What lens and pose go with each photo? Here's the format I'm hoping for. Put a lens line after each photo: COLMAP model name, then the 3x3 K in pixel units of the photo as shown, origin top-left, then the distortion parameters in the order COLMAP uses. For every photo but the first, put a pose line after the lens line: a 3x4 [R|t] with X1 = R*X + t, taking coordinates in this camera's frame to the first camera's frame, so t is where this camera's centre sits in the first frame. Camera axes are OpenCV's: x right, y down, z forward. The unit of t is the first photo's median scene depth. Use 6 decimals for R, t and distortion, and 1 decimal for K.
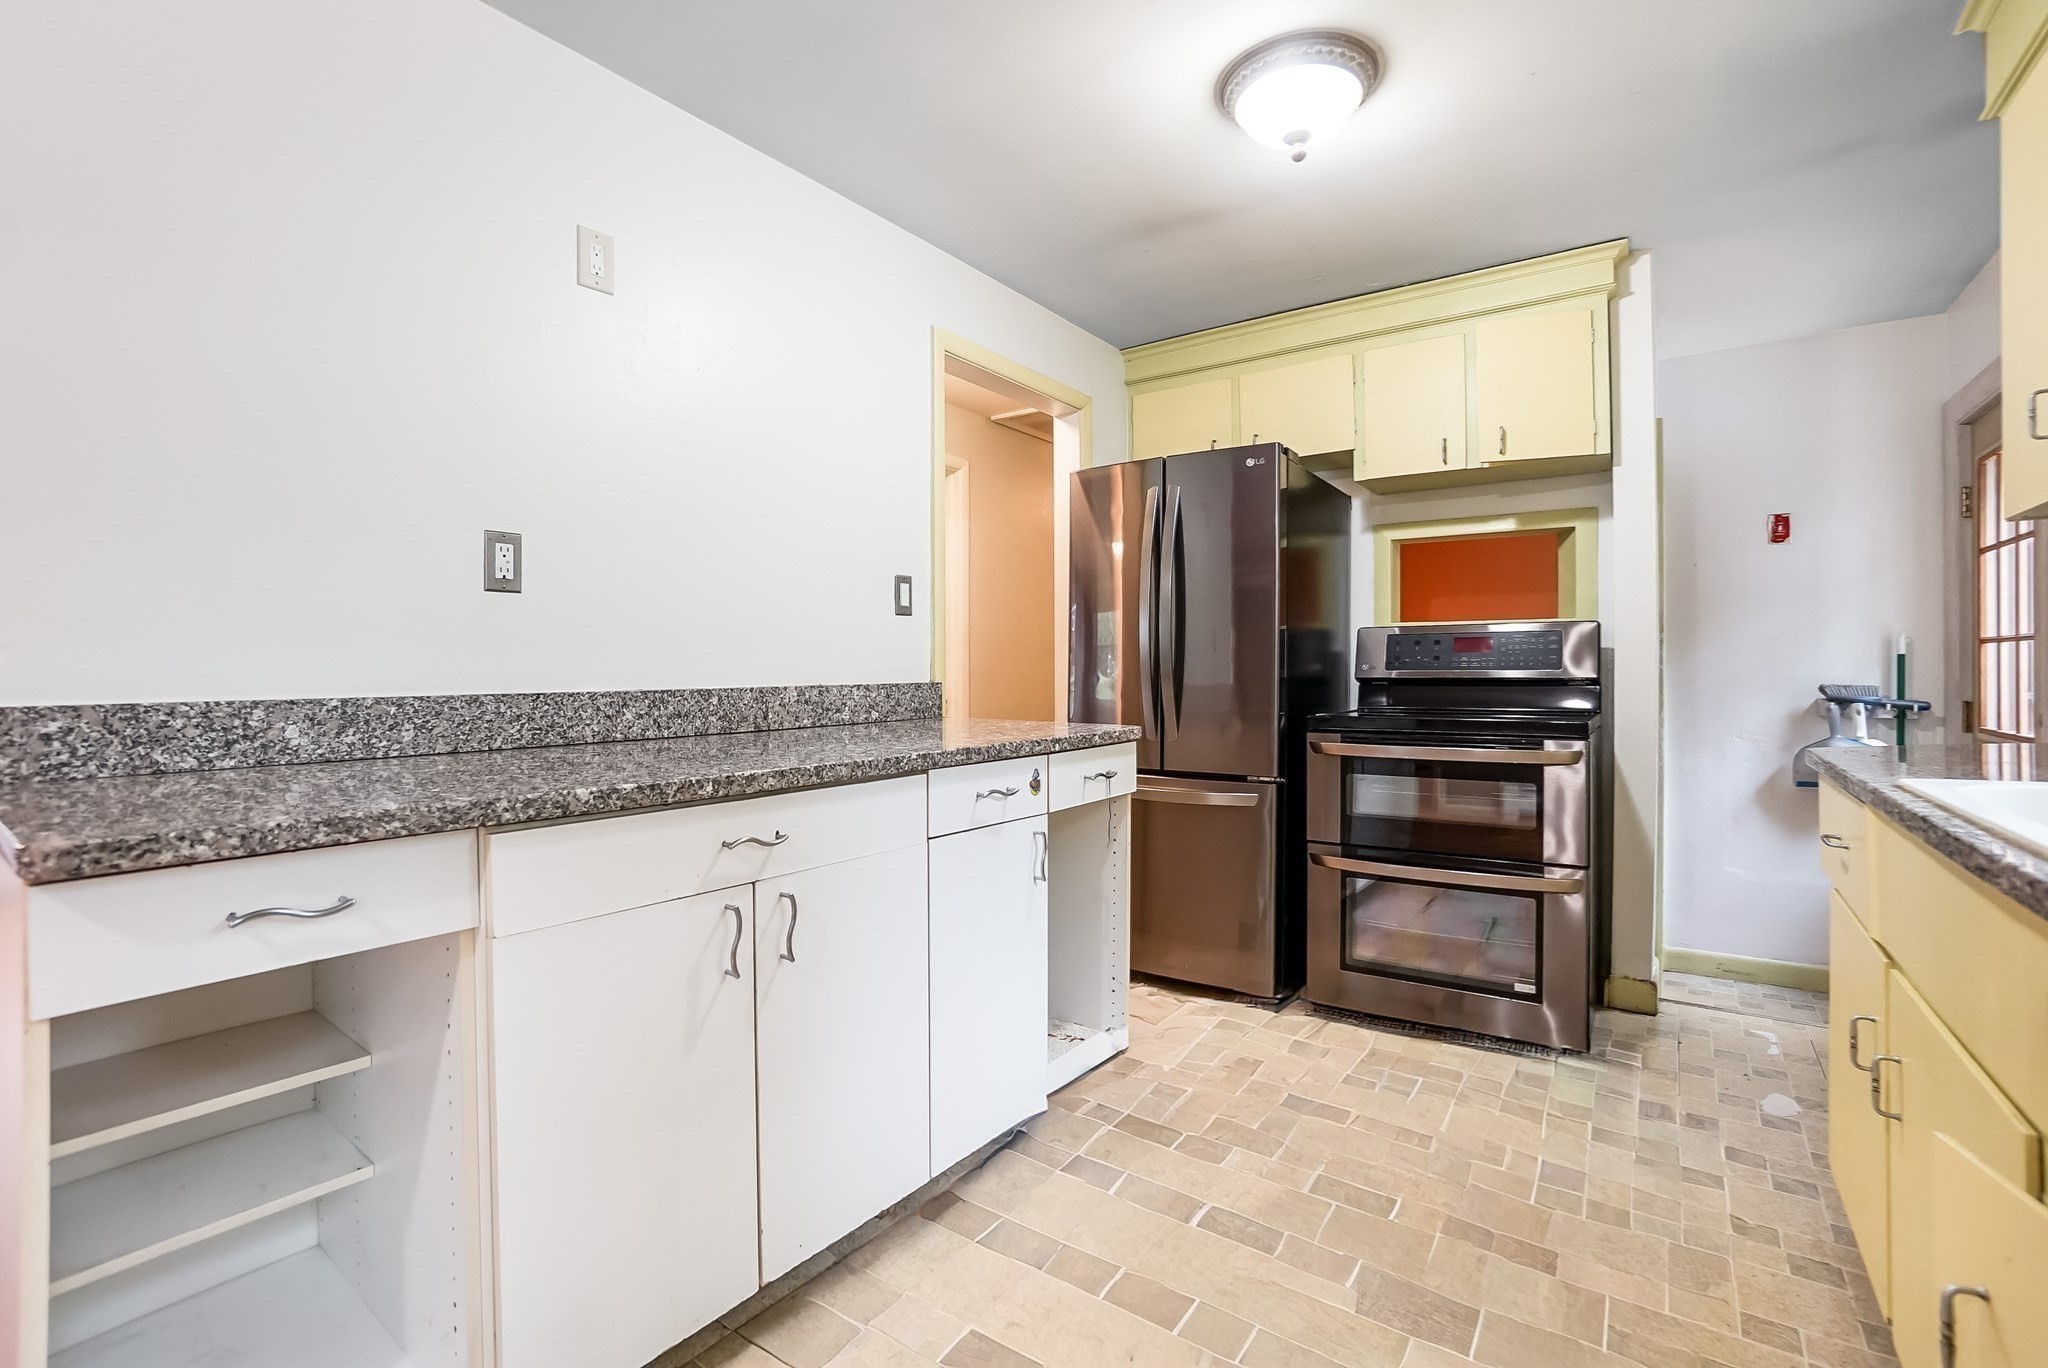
lens RADIAL K [[911.9, 0, 1013.2], [0, 911.9, 673.6], [0, 0, 1]] dist [-0.064215, 0.025166]
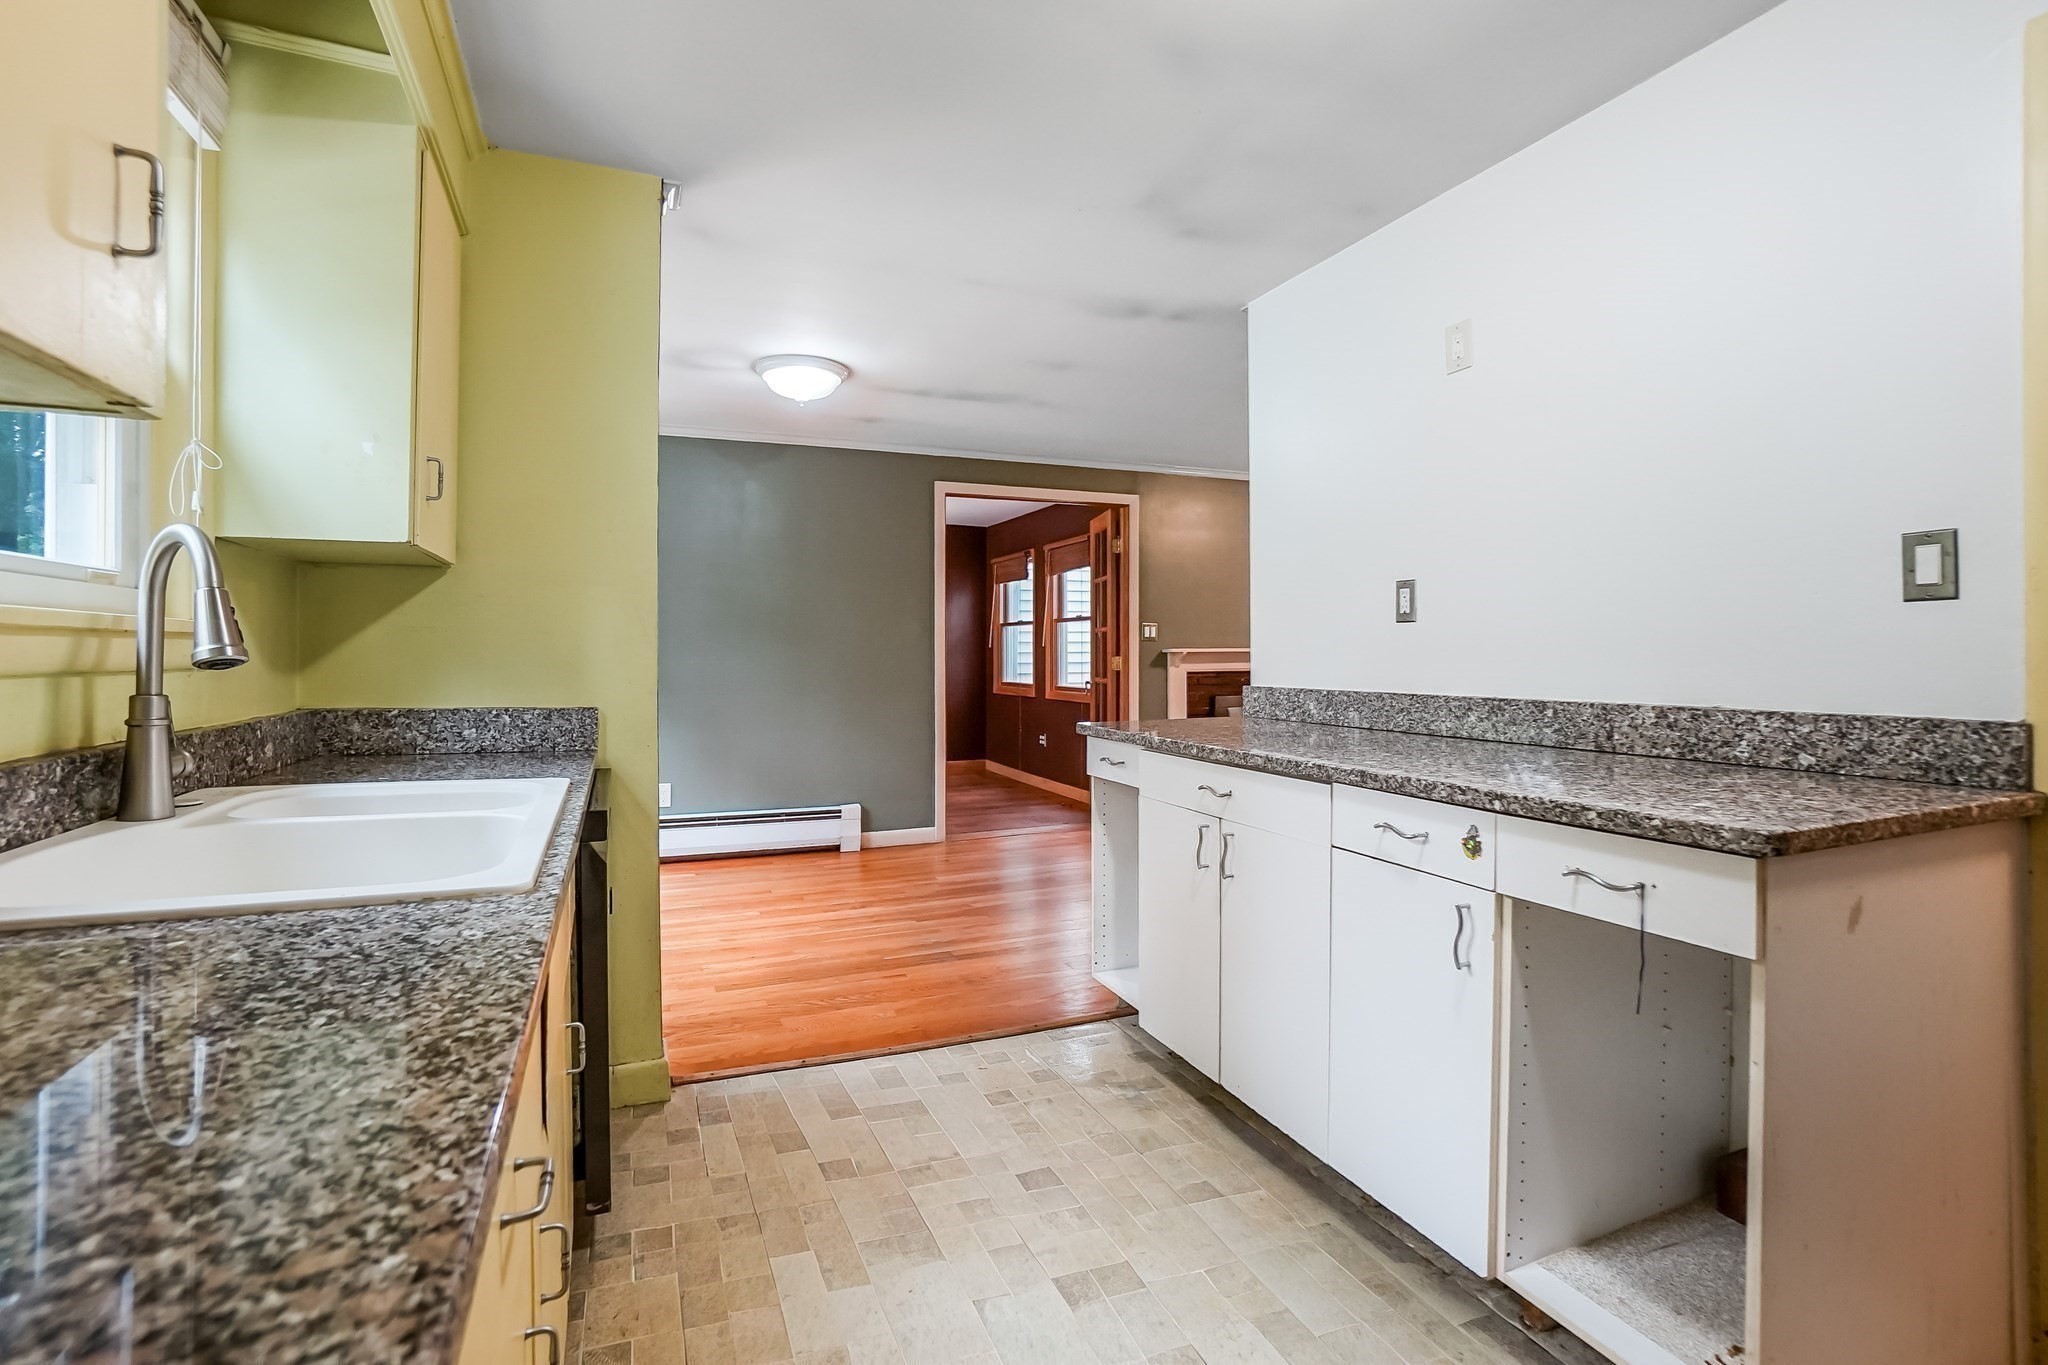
lens RADIAL K [[926.4, 0, 1015.6], [0, 926.4, 681.8], [0, 0, 1]] dist [-0.038852, 0.000535]
pose [[-0.509781, 0.035231, -0.859583, 0.877133], [0.002108, 0.999209, 0.039704, -0.047928], [0.860302, 0.018429, -0.509452, 1.049756]]
